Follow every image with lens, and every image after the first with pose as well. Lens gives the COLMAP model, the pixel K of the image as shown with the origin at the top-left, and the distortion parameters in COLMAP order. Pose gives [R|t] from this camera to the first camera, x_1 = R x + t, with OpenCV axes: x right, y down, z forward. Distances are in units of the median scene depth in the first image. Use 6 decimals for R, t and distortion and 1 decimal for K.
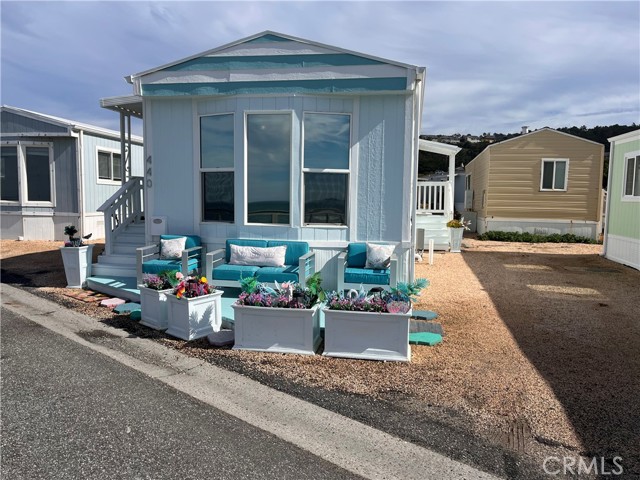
lens RADIAL K [[537.8, 0, 320.0], [0, 537.8, 240.0], [0, 0, 1]] dist [0.003203, 0.000274]
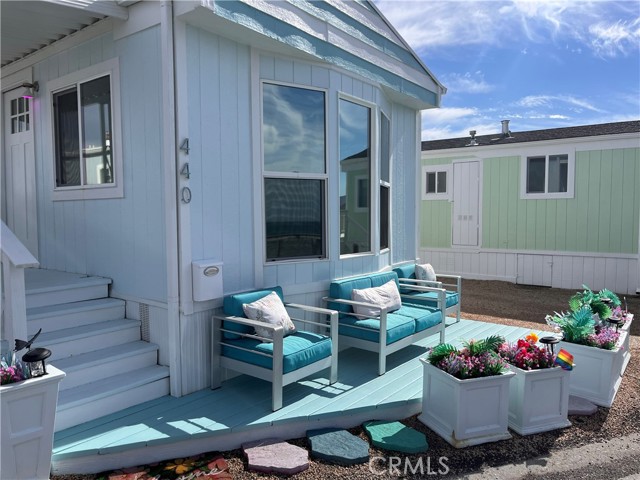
lens RADIAL K [[476.5, 0, 320.0], [0, 476.5, 240.0], [0, 0, 1]] dist [0.006220, -0.048853]
pose [[0.456375, -0.065928, 0.887342, -0.701970], [0.087882, 0.995715, 0.028781, -0.072641], [-0.885437, 0.064847, 0.460213, 0.758871]]
